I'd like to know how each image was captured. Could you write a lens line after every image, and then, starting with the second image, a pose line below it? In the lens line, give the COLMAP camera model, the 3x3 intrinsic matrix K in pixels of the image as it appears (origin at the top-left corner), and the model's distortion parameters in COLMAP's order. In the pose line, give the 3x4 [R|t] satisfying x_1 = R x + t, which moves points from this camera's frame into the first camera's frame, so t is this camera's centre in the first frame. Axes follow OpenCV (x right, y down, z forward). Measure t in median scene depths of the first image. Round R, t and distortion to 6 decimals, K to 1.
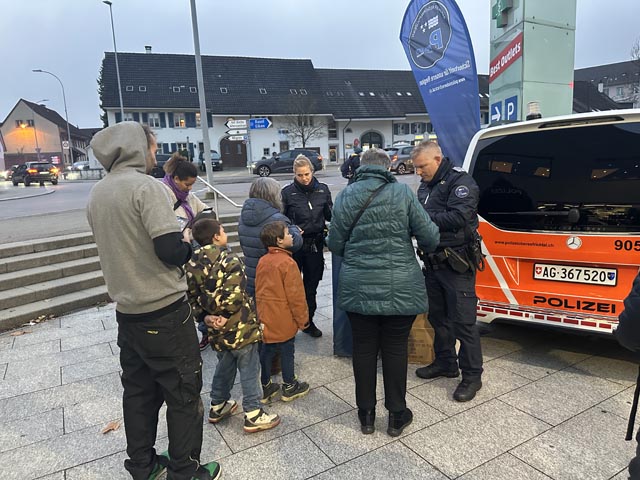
lens RADIAL K [[448.8, 0, 314.9], [0, 448.8, 242.3], [0, 0, 1]] dist [0.062183, -0.054568]
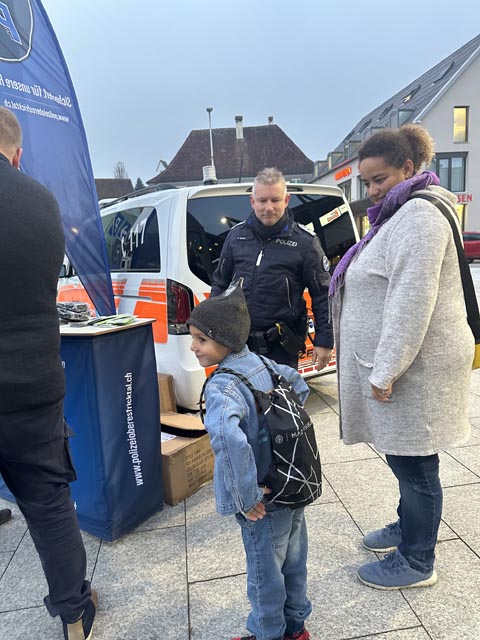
lens RADIAL K [[448.8, 0, 240.1], [0, 448.8, 325.6], [0, 0, 1]] dist [0.062183, -0.054568]
pose [[0.379196, -0.131532, 0.915920, -0.460842], [0.189406, 0.979920, 0.062308, -0.029707], [-0.905724, 0.149854, 0.396495, 0.689503]]
